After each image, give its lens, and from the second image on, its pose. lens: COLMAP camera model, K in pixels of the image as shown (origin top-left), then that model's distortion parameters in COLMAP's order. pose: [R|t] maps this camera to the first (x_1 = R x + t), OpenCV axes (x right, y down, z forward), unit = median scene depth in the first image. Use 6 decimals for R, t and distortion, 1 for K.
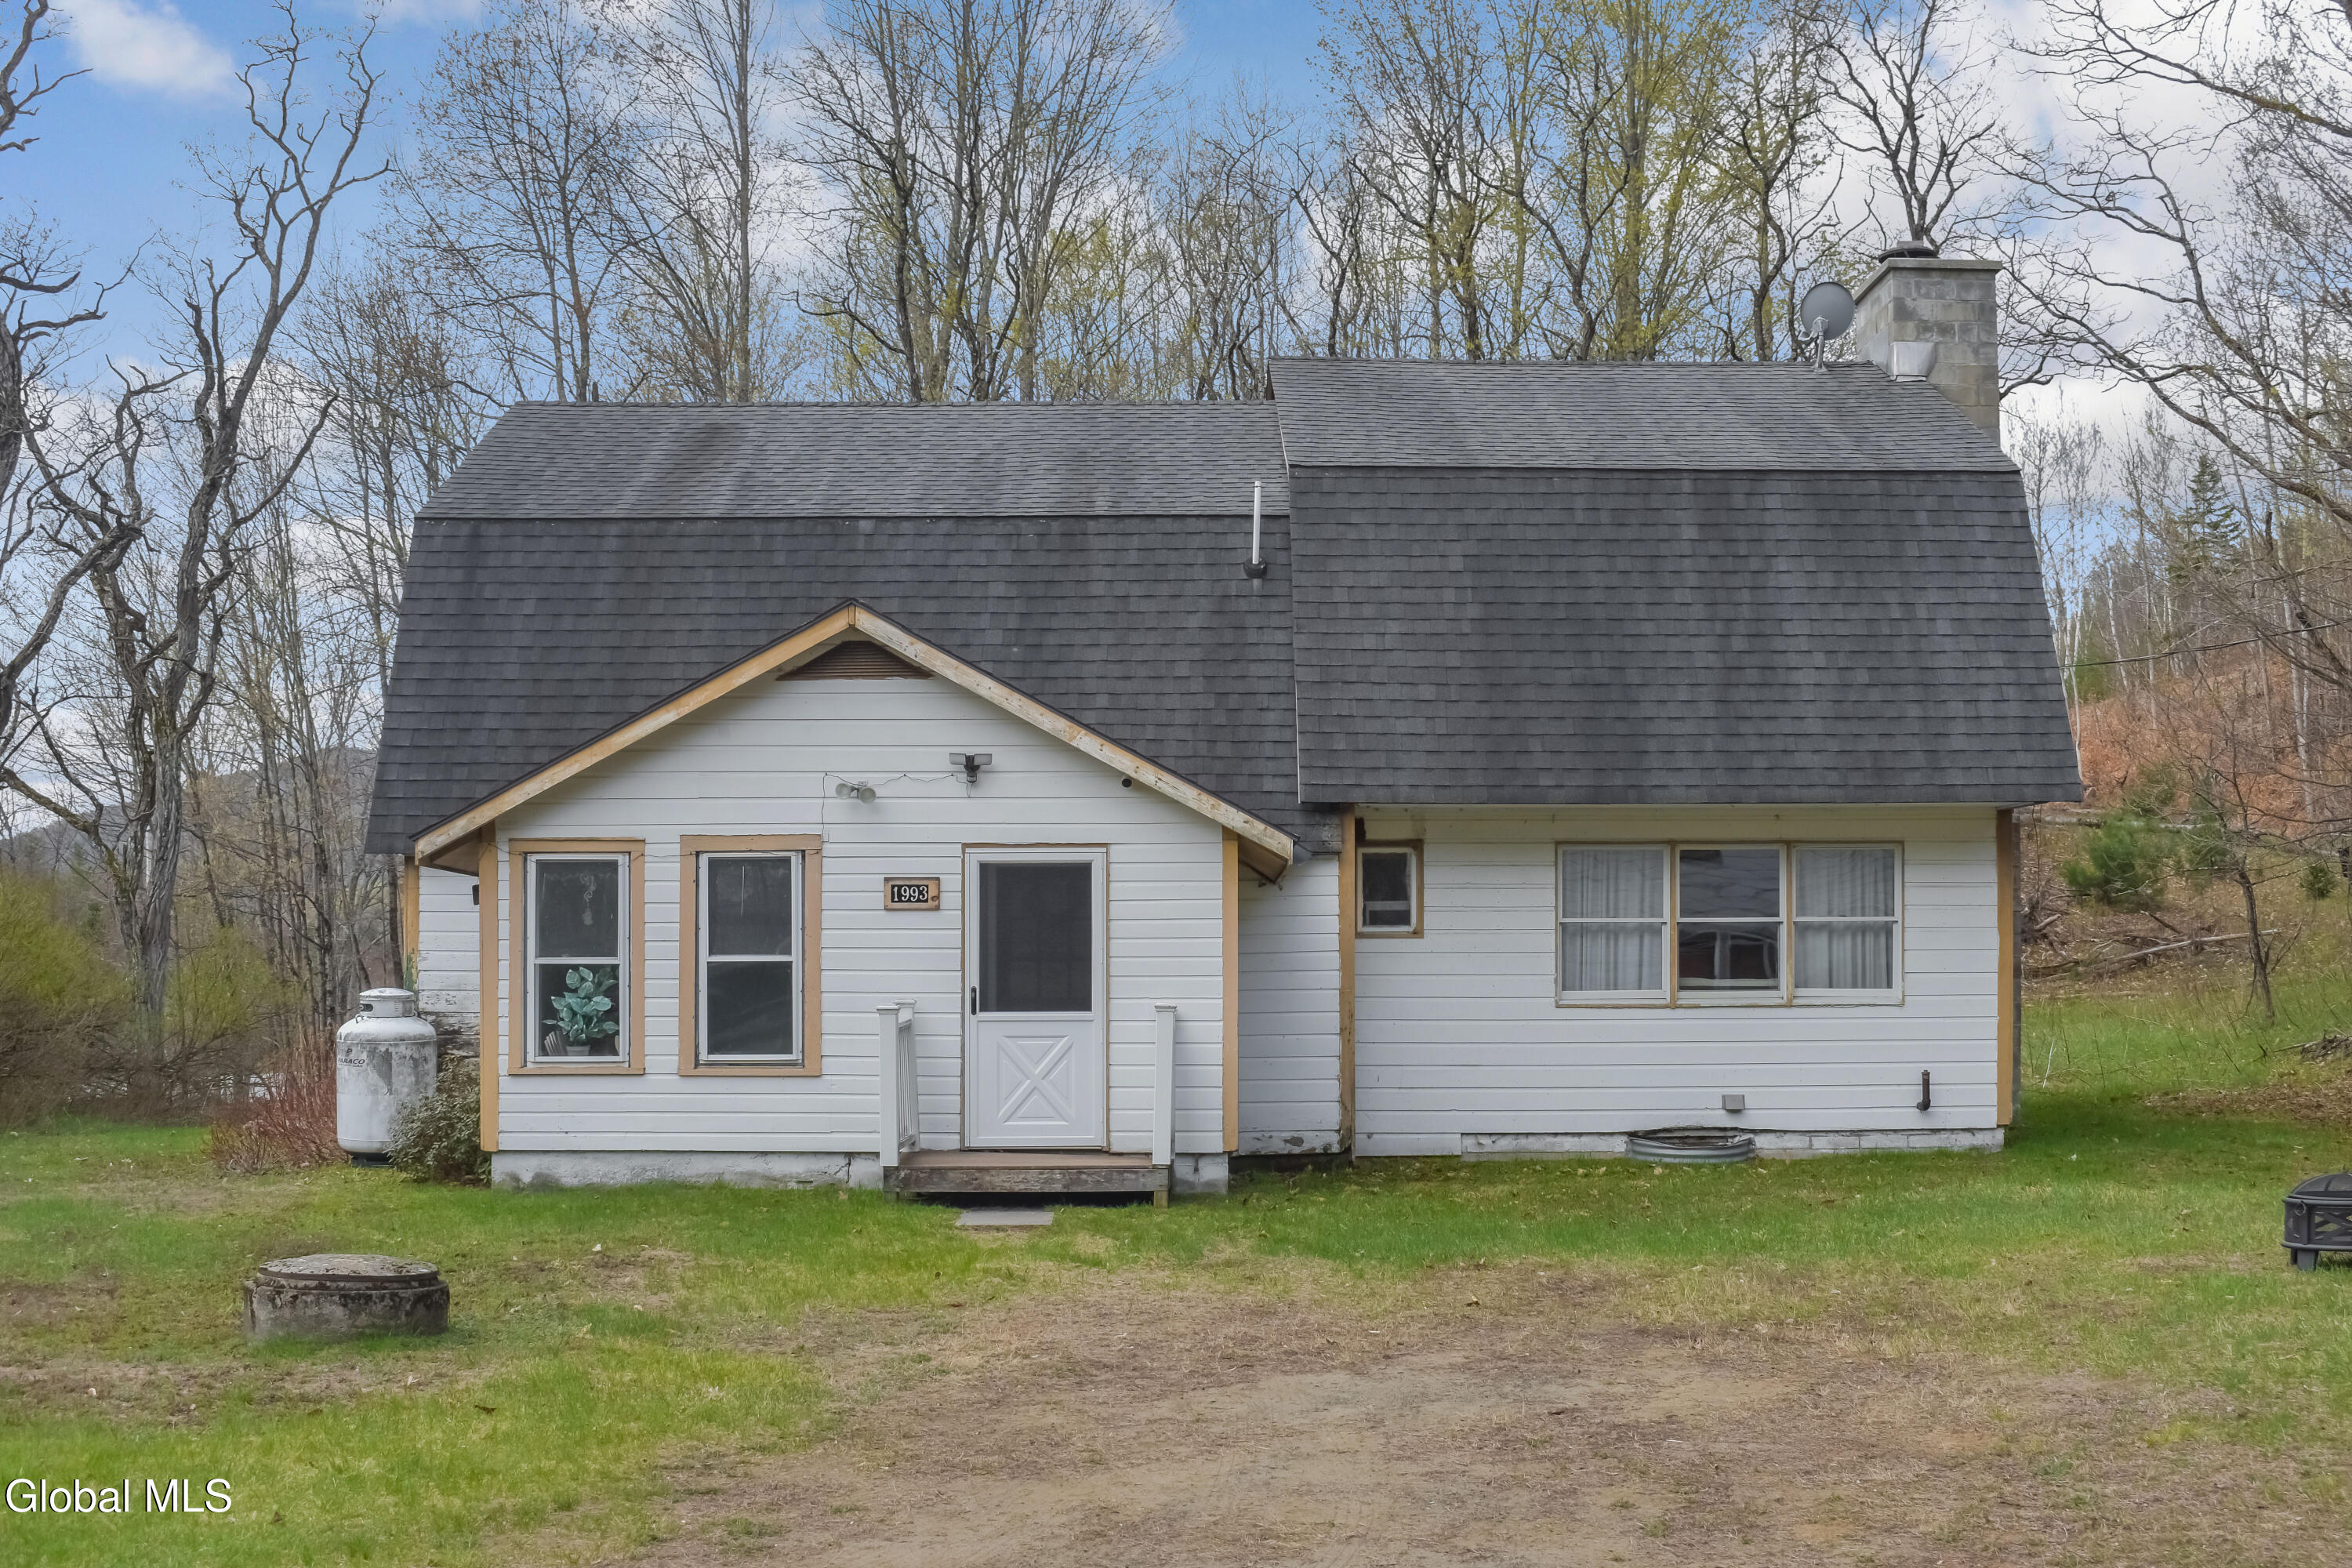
lens RADIAL K [[2825.0, 0, 1172.7], [0, 2825.0, 762.3], [0, 0, 1]] dist [-0.189486, 0.000000]
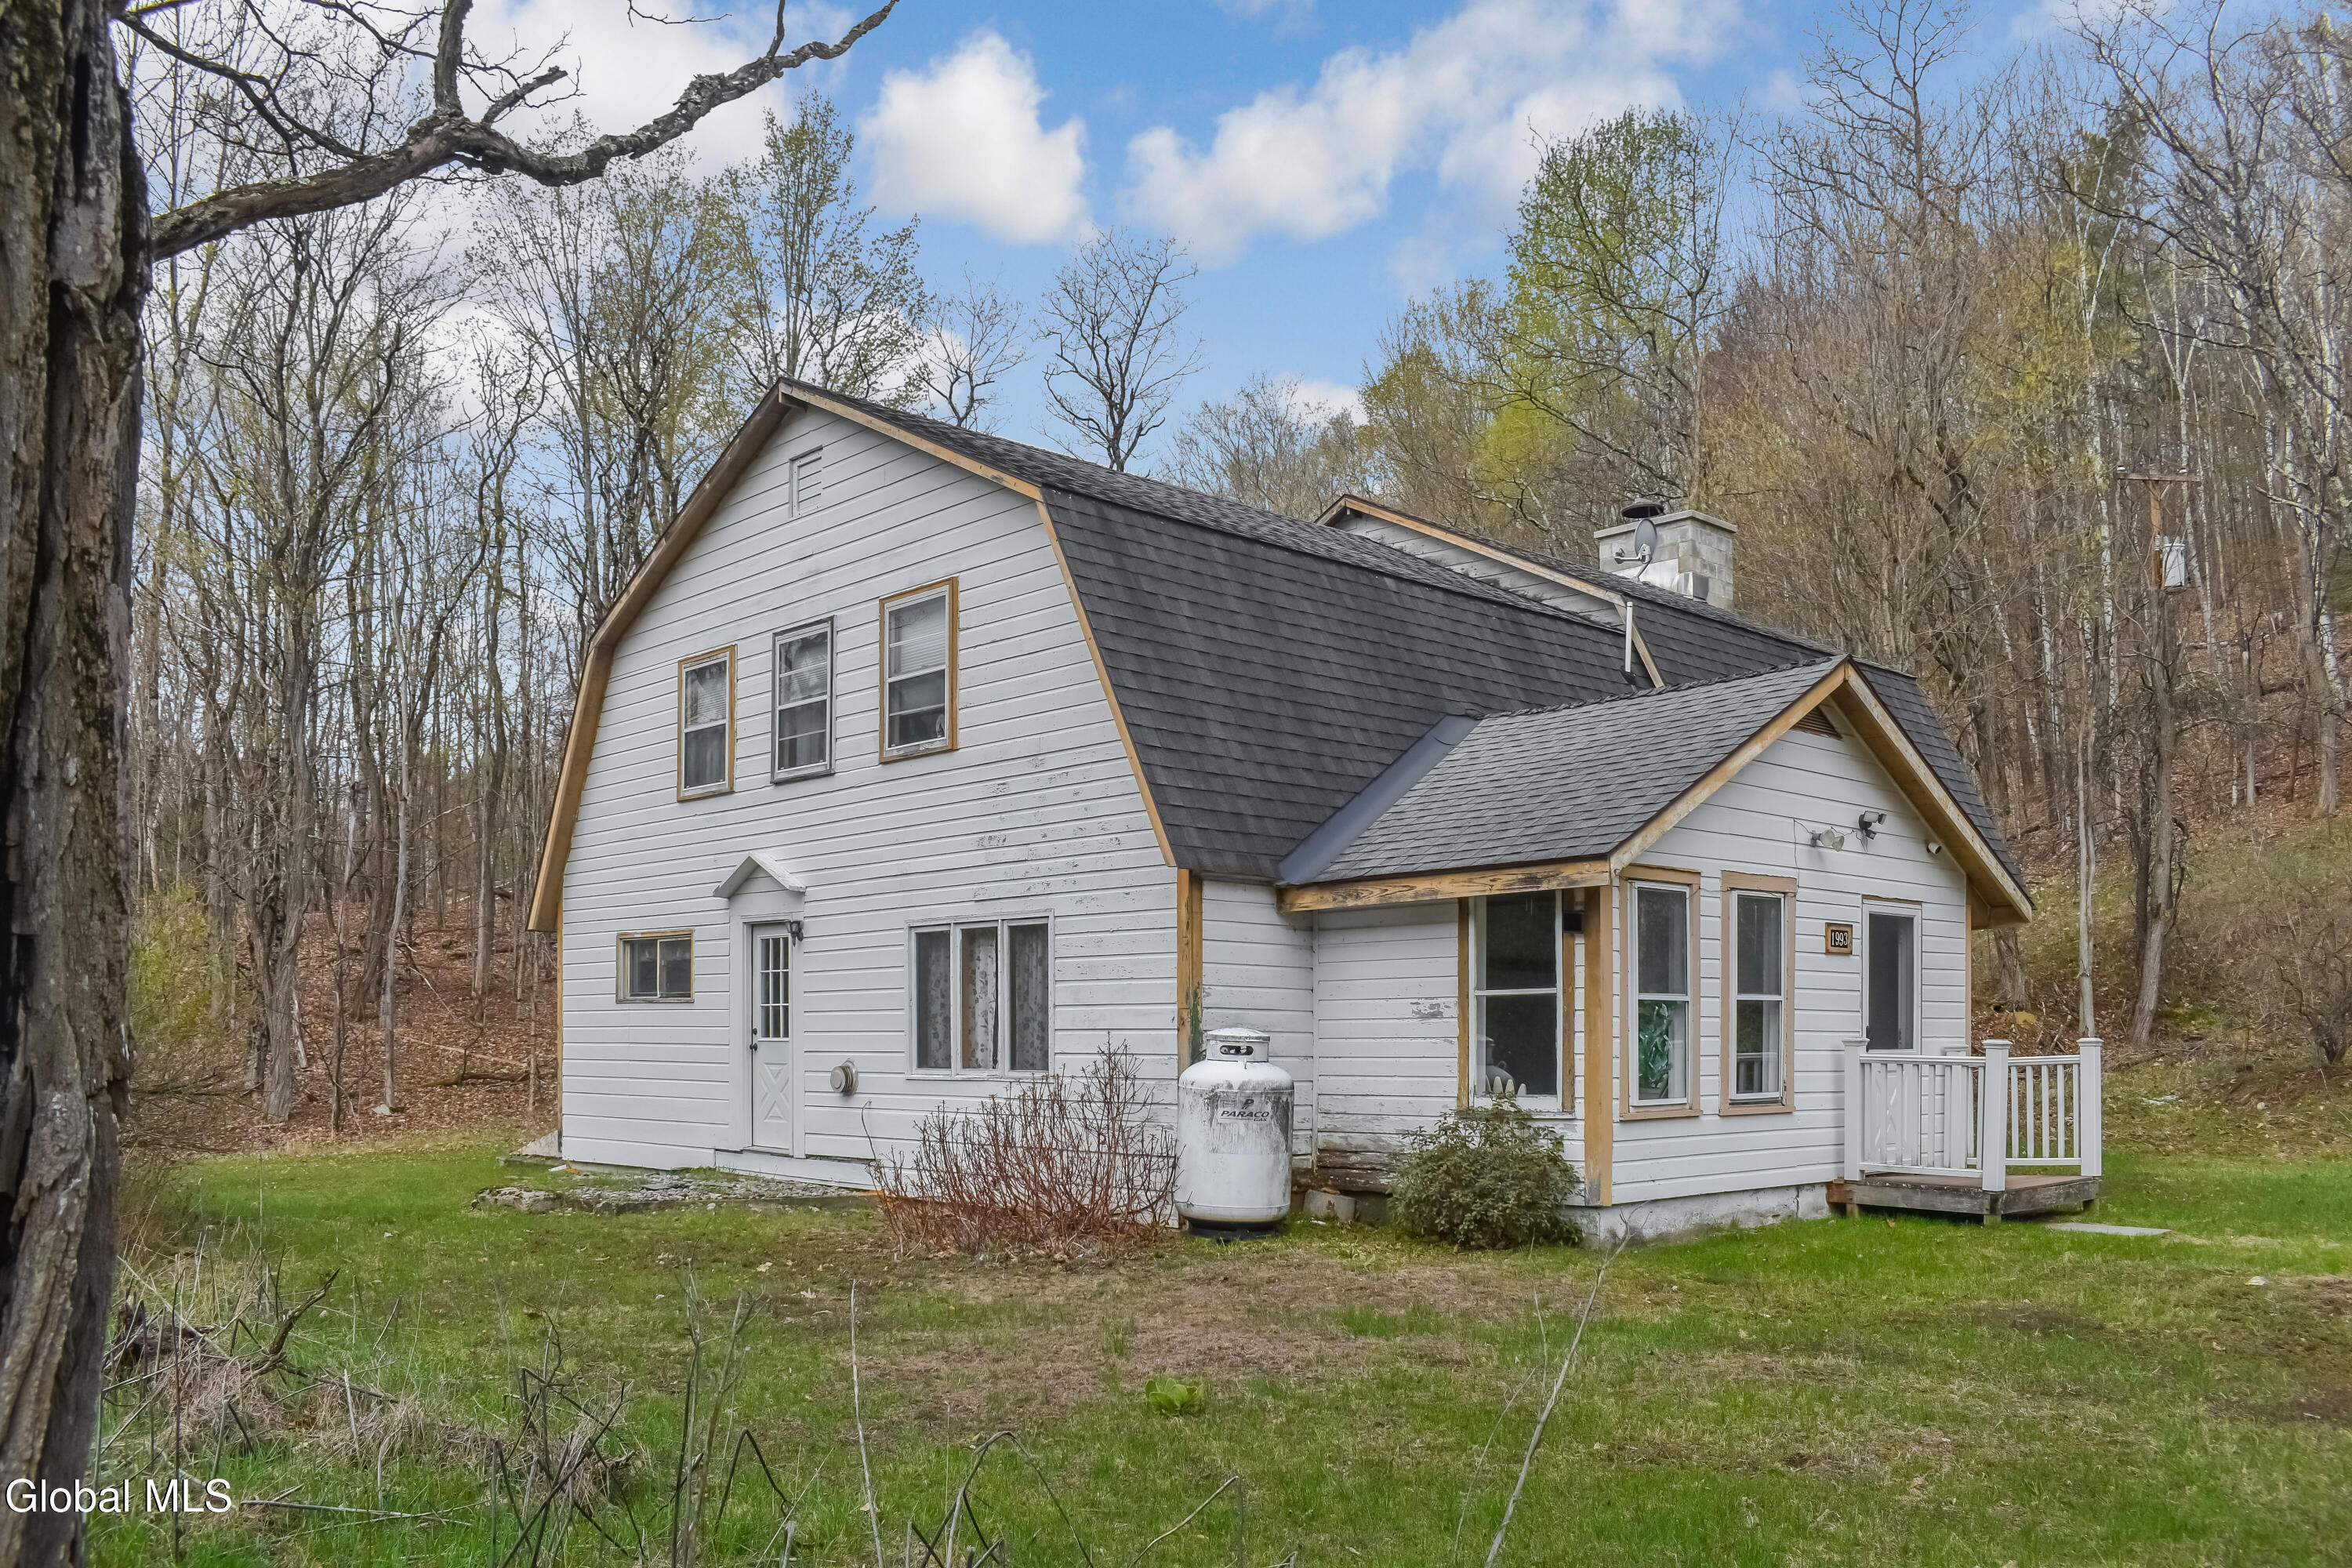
lens RADIAL K [[1927.2, 0, 1198.5], [0, 1927.2, 915.6], [0, 0, 1]] dist [-0.044906, -0.002701]
pose [[0.728422, 0.047938, 0.683450, -0.672184], [-0.057078, 0.998327, -0.009190, 0.051065], [-0.682747, -0.032316, 0.729940, 0.555348]]
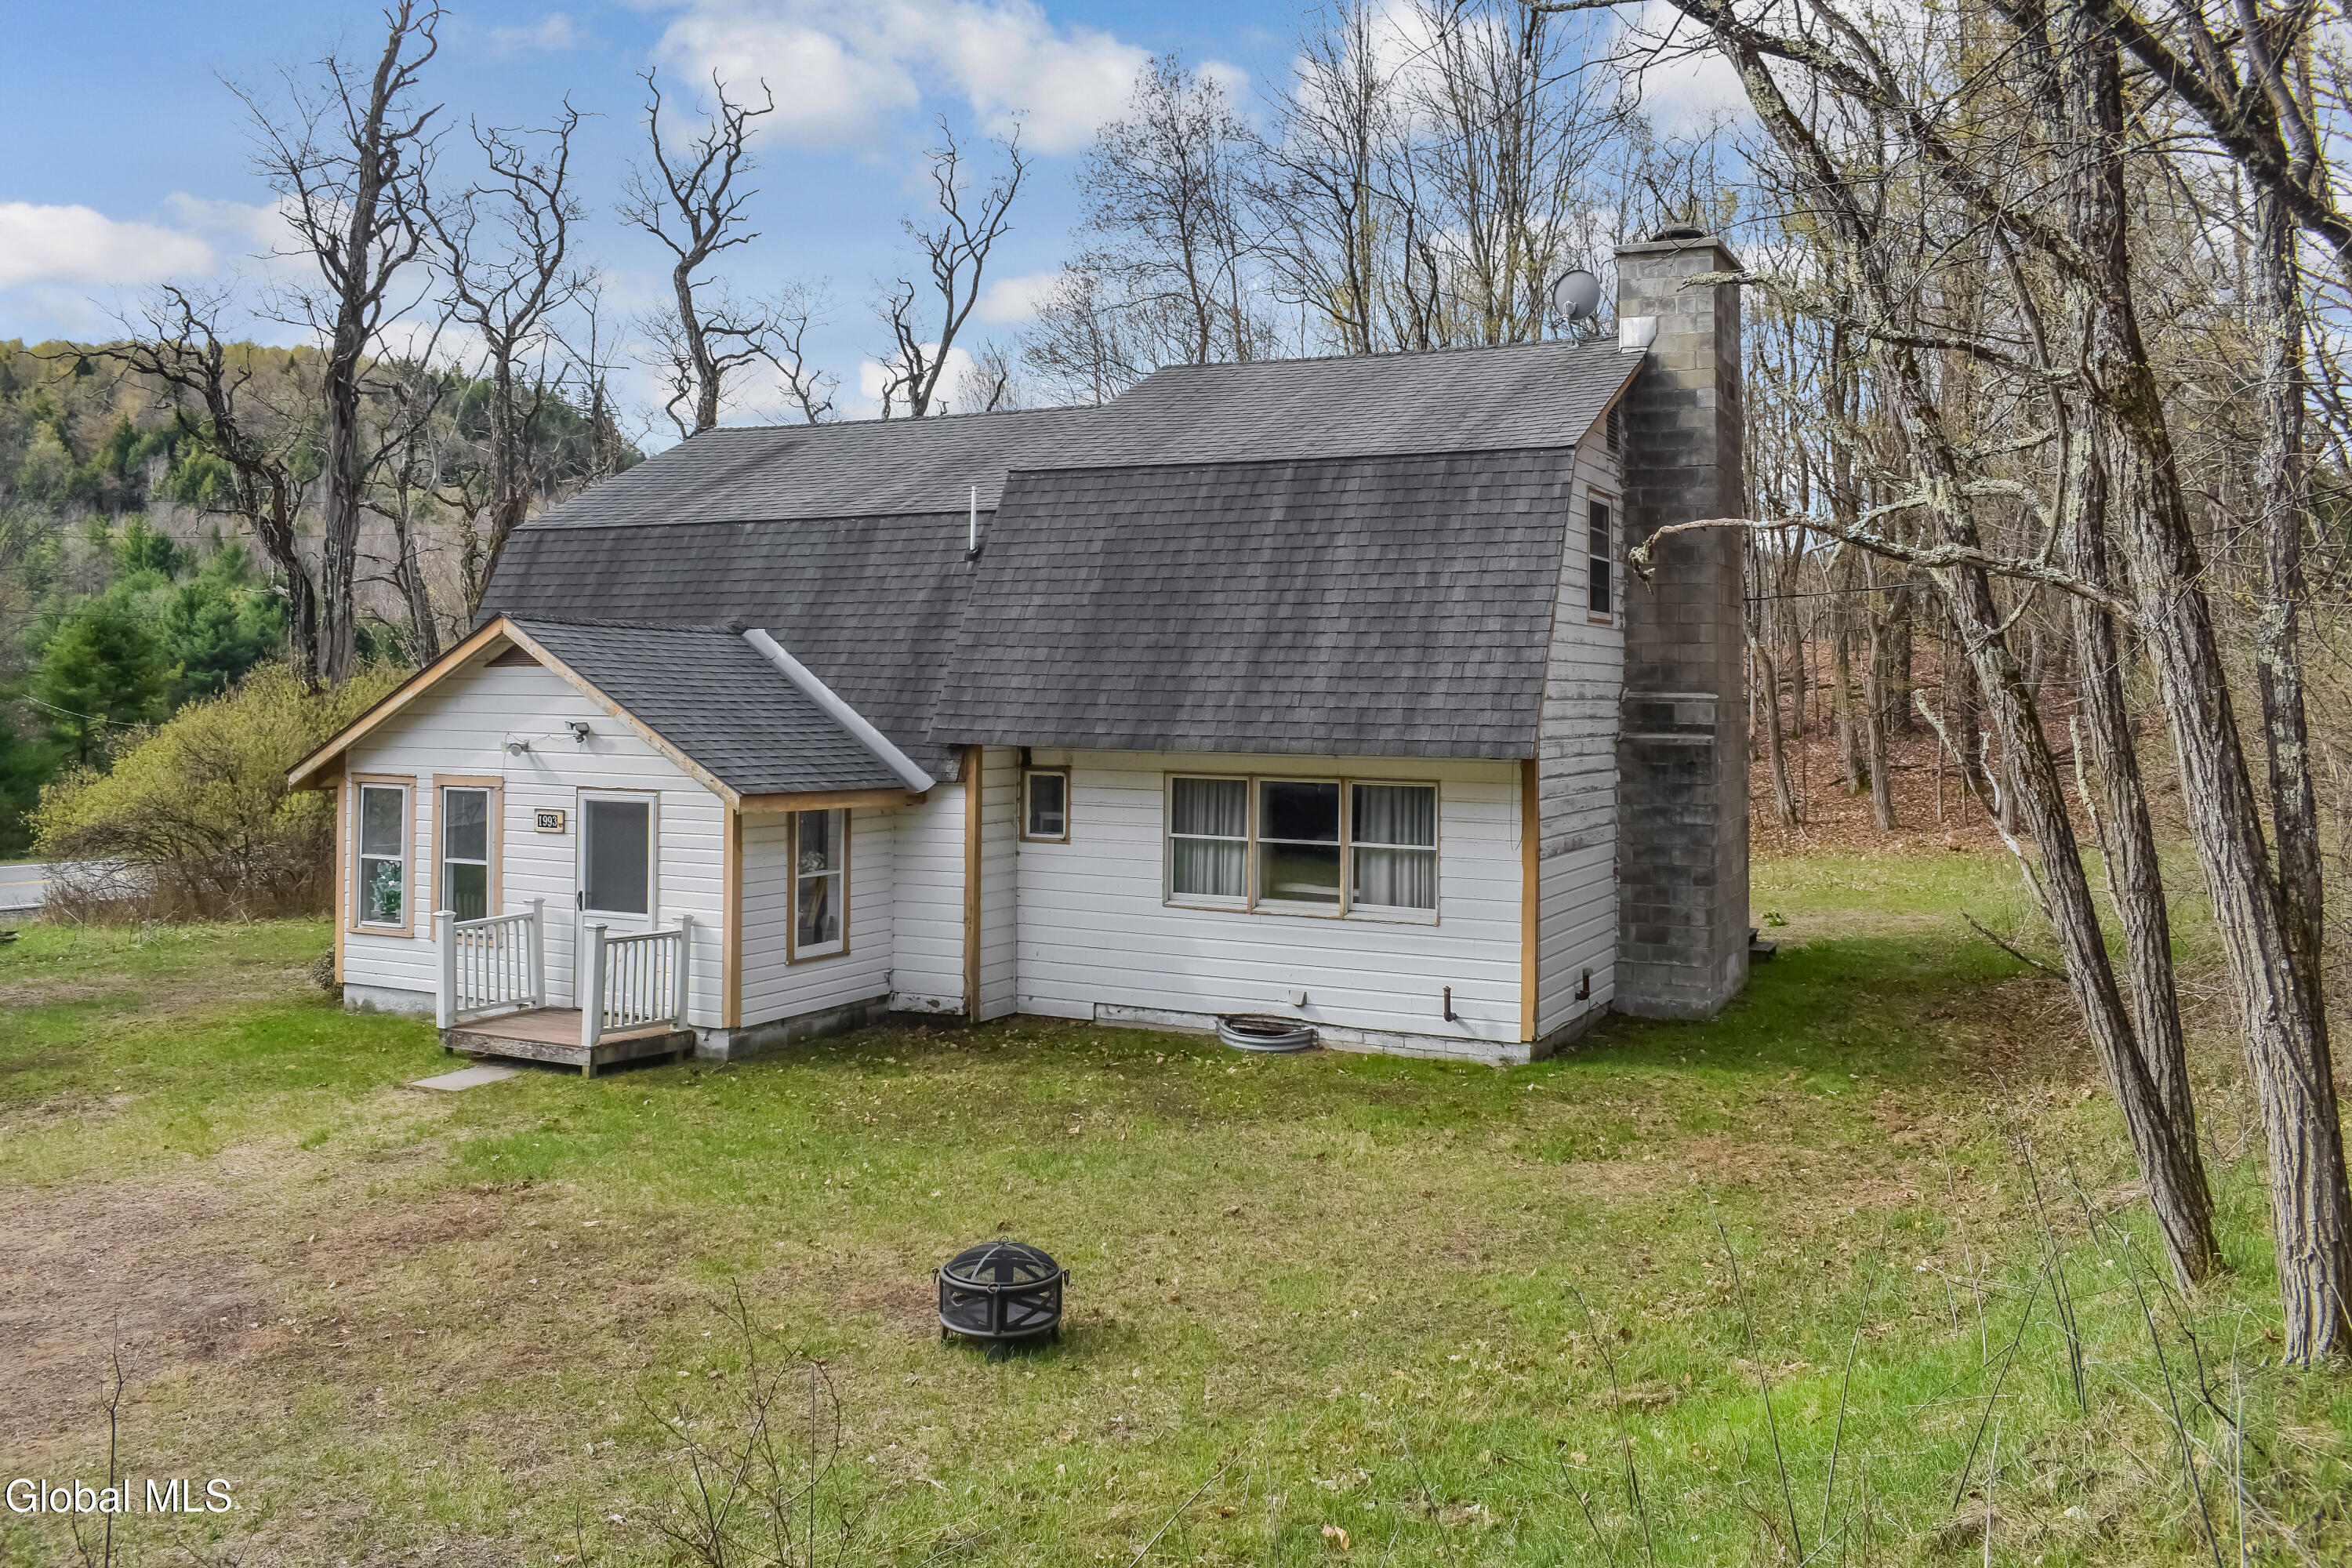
lens RADIAL K [[1873.3, 0, 1222.3], [0, 1873.3, 561.2], [0, 0, 1]] dist [-0.069504, -0.012572]
pose [[0.903148, -0.019451, -0.428888, 0.525868], [0.021243, 0.999774, -0.000609, -0.064583], [0.428803, -0.008561, 0.903357, 0.278717]]
